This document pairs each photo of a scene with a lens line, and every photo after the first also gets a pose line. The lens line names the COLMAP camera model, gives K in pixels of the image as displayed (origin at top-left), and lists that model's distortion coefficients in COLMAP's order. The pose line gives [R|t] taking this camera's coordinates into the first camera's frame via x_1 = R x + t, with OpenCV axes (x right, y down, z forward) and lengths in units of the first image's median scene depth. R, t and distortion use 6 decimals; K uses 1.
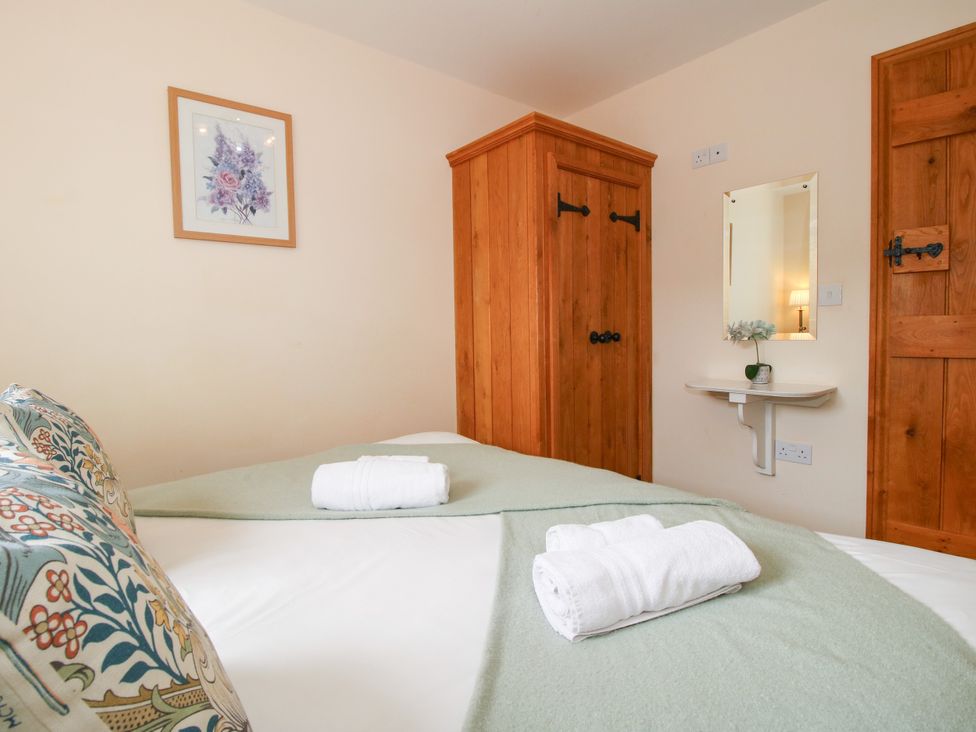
lens RADIAL K [[507.1, 0, 482.0], [0, 507.1, 357.0], [0, 0, 1]] dist [0.005859, -0.016903]
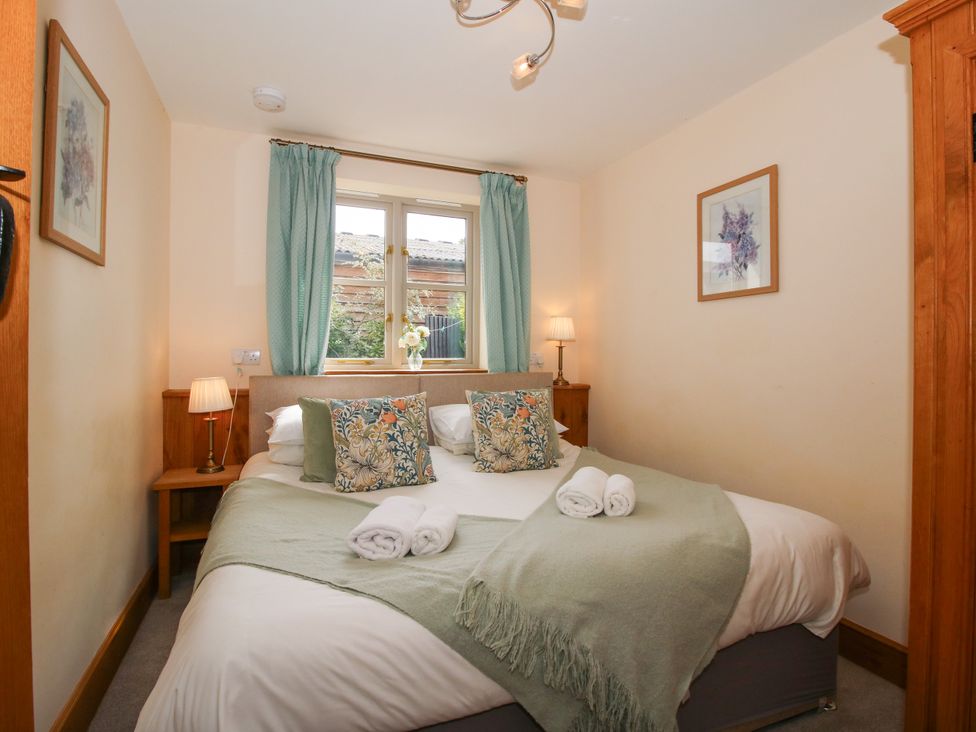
lens RADIAL K [[507.1, 0, 482.0], [0, 507.1, 357.0], [0, 0, 1]] dist [0.005859, -0.016903]
pose [[-0.276878, 0.011696, -0.960834, 0.813522], [-0.061379, 0.997669, 0.029832, -0.085106], [0.958943, 0.067235, -0.275515, 0.769624]]
